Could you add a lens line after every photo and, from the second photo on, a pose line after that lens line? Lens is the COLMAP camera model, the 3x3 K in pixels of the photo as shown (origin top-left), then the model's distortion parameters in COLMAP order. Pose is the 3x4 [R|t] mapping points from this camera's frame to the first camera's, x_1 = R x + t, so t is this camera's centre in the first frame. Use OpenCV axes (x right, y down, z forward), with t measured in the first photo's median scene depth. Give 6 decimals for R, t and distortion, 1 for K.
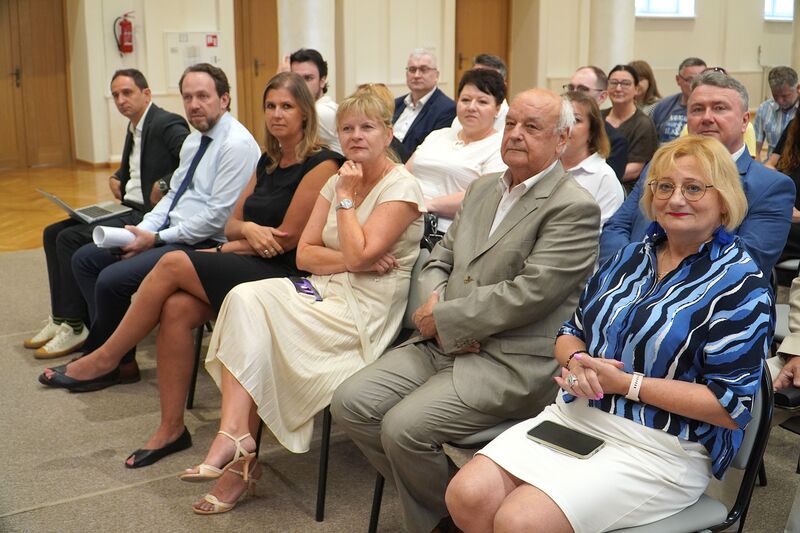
lens RADIAL K [[987.5, 0, 400.0], [0, 987.5, 266.5], [0, 0, 1]] dist [0.116622, -0.783489]
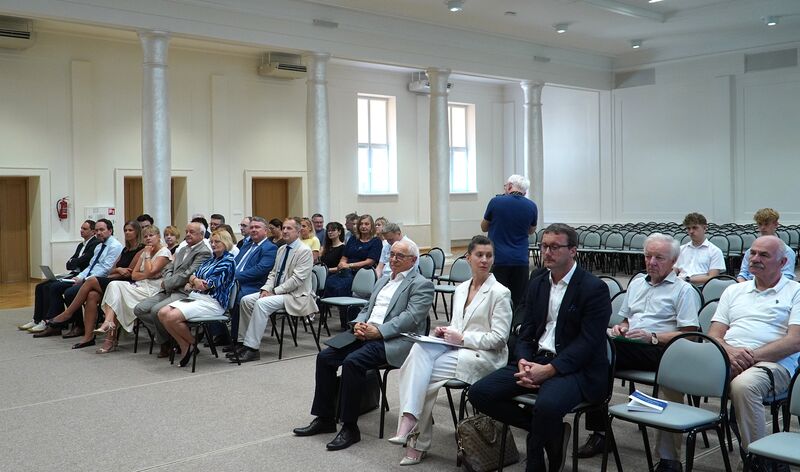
lens RADIAL K [[783.3, 0, 373.2], [0, 783.3, 208.2], [0, 0, 1]] dist [-0.004484, 0.000363]
pose [[0.991069, -0.014296, 0.132585, 0.279453], [0.043607, 0.974321, -0.220899, 0.306630], [-0.126022, 0.224708, 0.966243, -1.322362]]
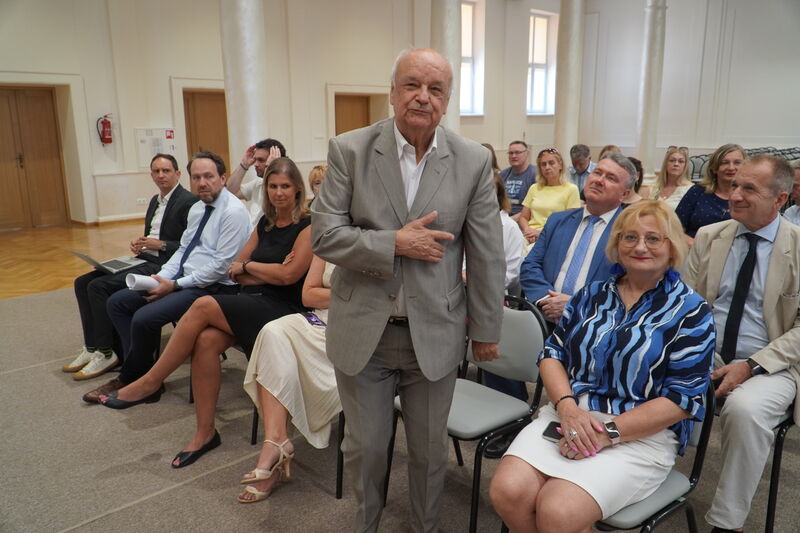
lens RADIAL K [[637.1, 0, 400.0], [0, 637.1, 266.5], [0, 0, 1]] dist [0.006434, -0.006832]
pose [[0.982606, -0.048224, 0.179332, -0.107022], [0.051119, 0.998626, -0.011553, -0.027908], [-0.178529, 0.020519, 0.983721, 0.114423]]
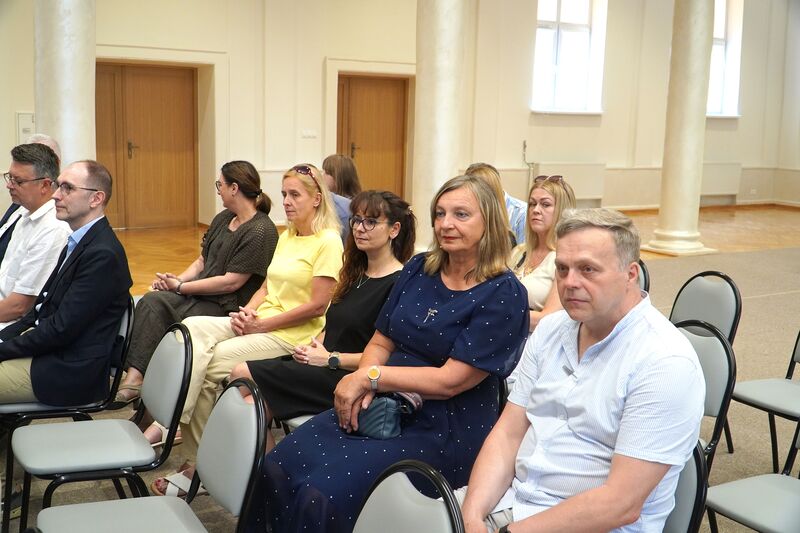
lens RADIAL K [[887.6, 0, 400.0], [0, 887.6, 266.5], [0, 0, 1]] dist [0.206183, -0.875648]
pose [[0.998426, 0.036475, -0.042600, 0.542284], [-0.039486, 0.996614, -0.072121, -0.080542], [0.039825, 0.073690, 0.996486, 0.323626]]
